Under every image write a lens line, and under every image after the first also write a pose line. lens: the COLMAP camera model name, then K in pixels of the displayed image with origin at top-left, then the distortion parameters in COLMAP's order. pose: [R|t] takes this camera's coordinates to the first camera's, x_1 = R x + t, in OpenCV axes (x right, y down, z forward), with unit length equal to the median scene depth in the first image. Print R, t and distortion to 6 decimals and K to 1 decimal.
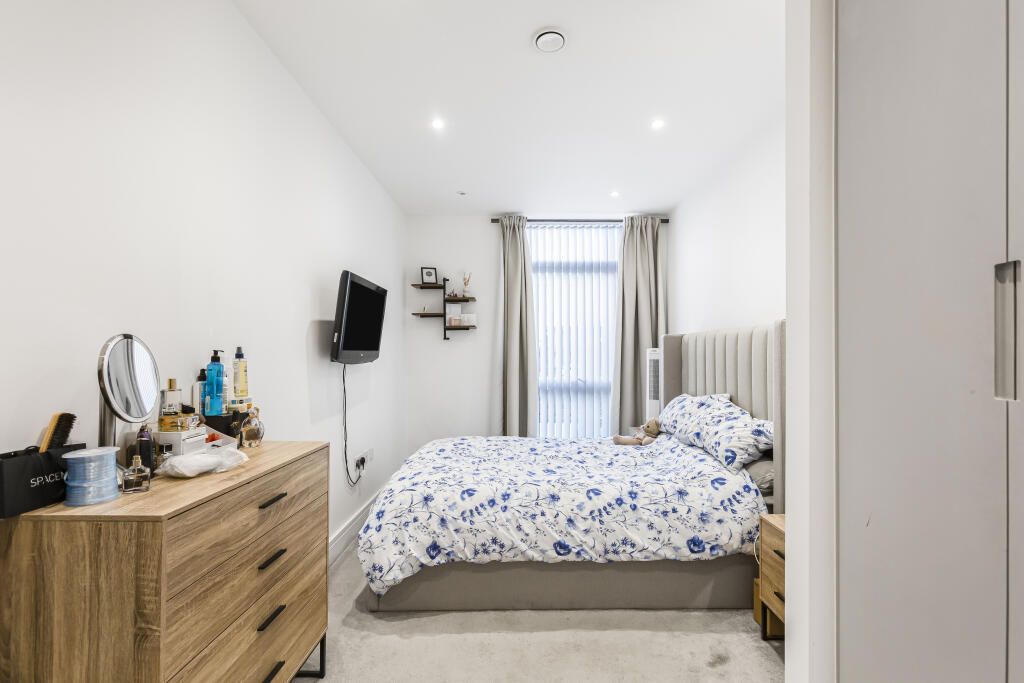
lens RADIAL K [[490.0, 0, 503.9], [0, 490.0, 346.6], [0, 0, 1]] dist [-0.005675, 0.004484]
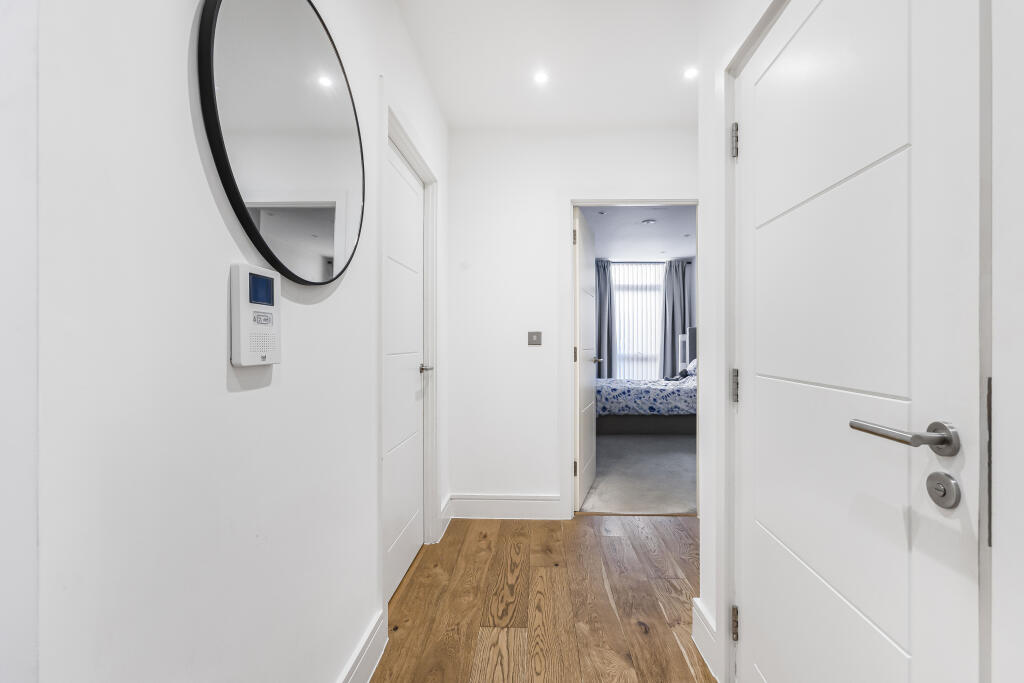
lens RADIAL K [[490.0, 0, 521.8], [0, 490.0, 338.2], [0, 0, 1]] dist [-0.005675, 0.004484]
pose [[0.999999, 0.001430, -0.000911, -0.560879], [-0.001425, 0.999984, 0.005487, 0.015686], [0.000919, -0.005486, 0.999985, -1.580683]]
